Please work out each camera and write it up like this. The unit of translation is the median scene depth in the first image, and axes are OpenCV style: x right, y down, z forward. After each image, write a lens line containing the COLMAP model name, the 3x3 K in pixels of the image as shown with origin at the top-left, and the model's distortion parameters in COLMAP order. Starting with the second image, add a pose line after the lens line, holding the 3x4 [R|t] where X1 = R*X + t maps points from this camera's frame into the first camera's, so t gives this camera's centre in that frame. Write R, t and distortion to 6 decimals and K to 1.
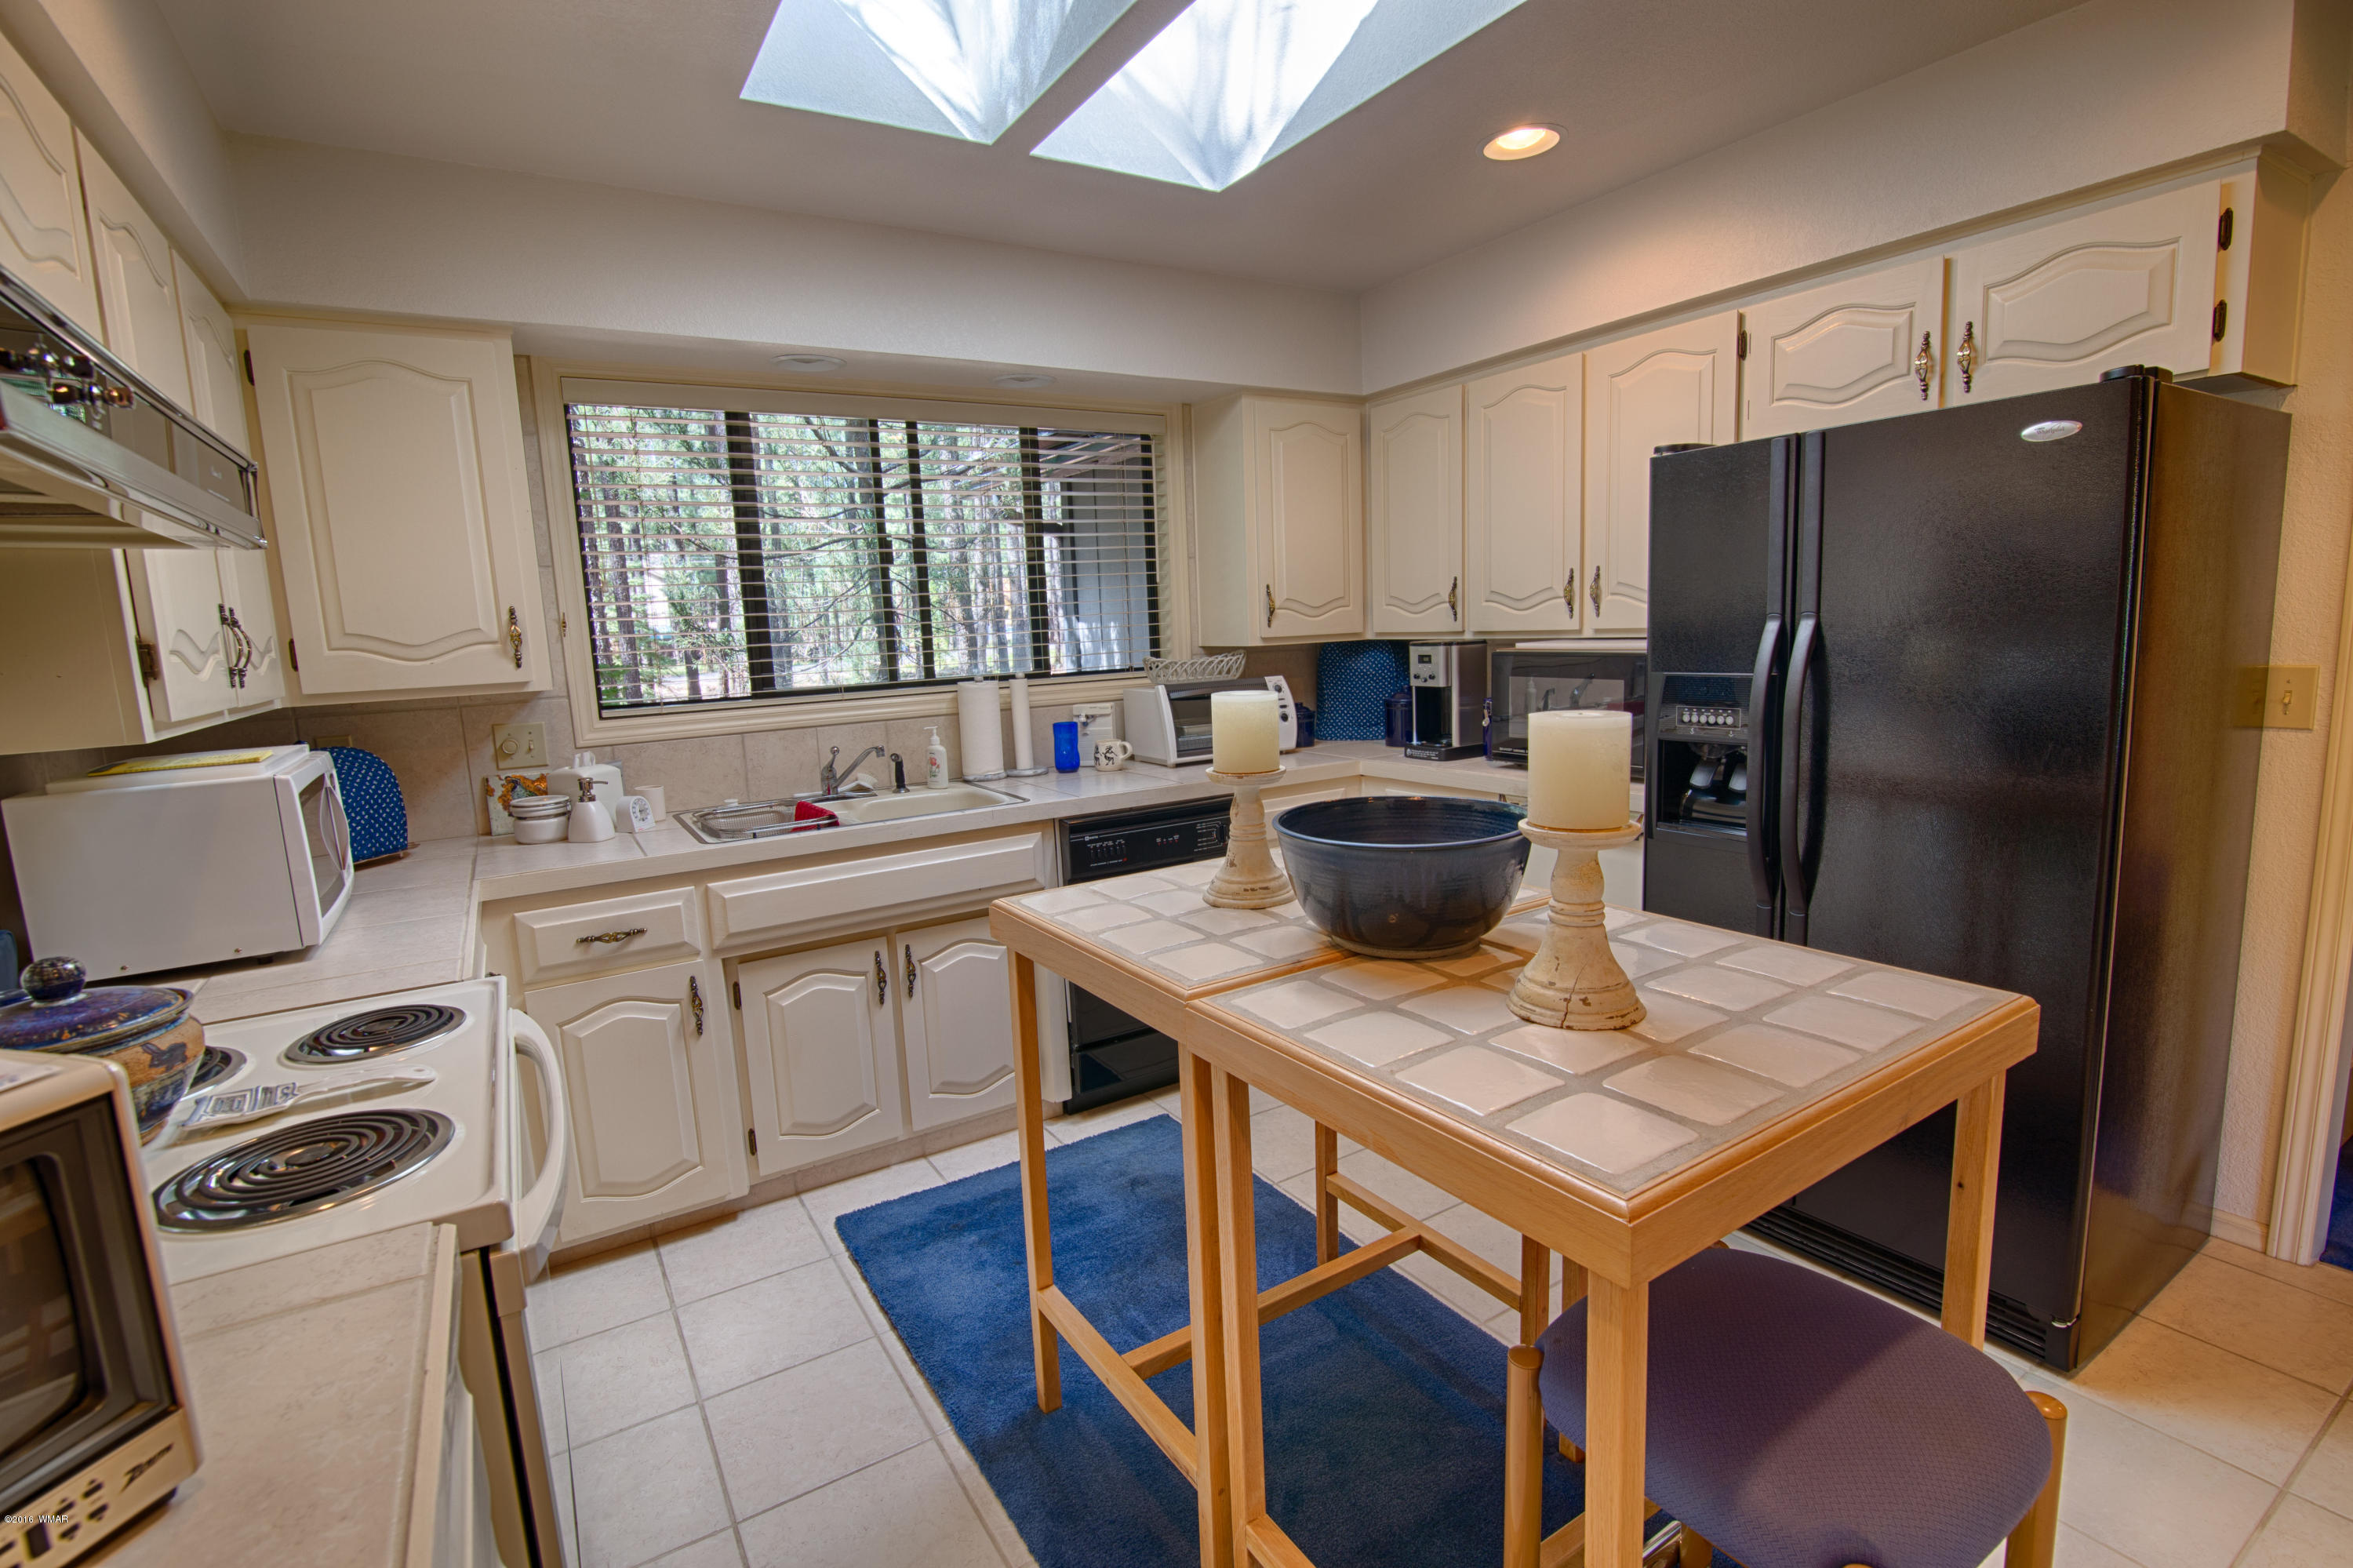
lens RADIAL K [[1096.8, 0, 1178.0], [0, 1096.8, 783.1], [0, 0, 1]] dist [-0.015220, 0.002203]
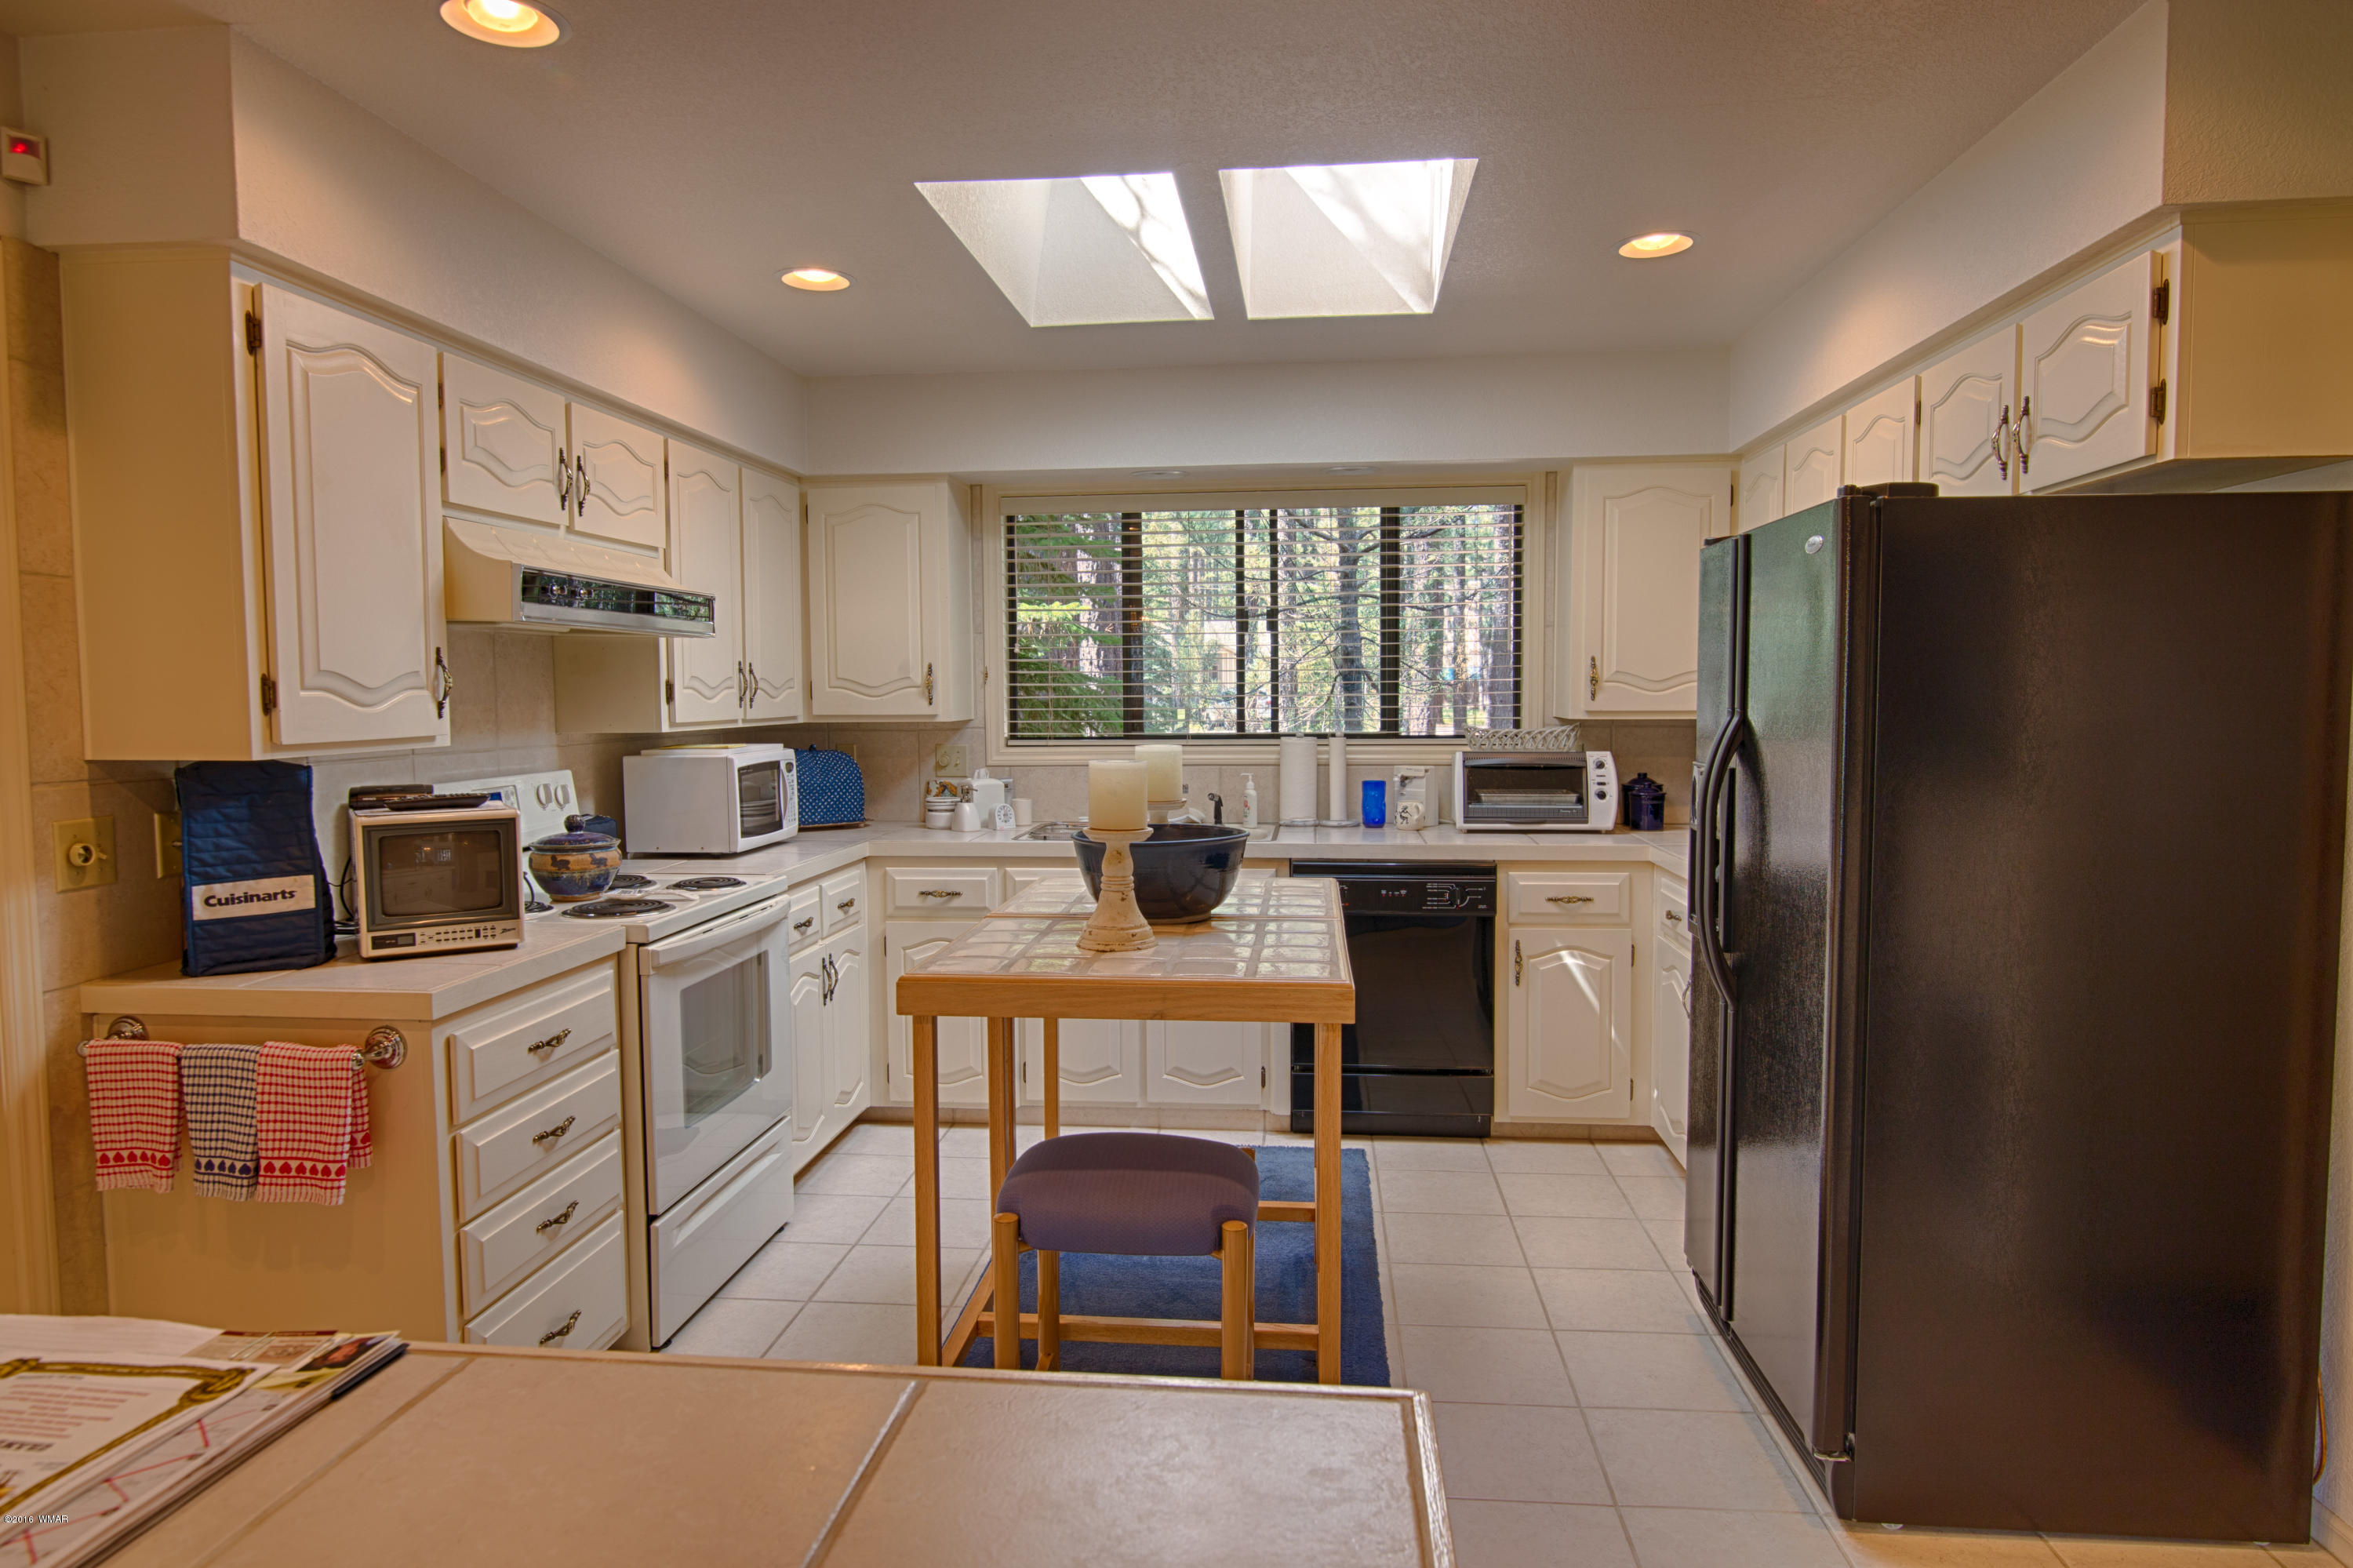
lens RADIAL K [[1428.2, 0, 1176.6], [0, 1428.2, 785.1], [0, 0, 1]] dist [0.009199, 0.000453]
pose [[0.791550, 0.078906, -0.605989, 0.678104], [-0.117464, 0.992783, -0.024163, 0.006073], [0.599709, 0.090308, 0.795106, -0.253021]]
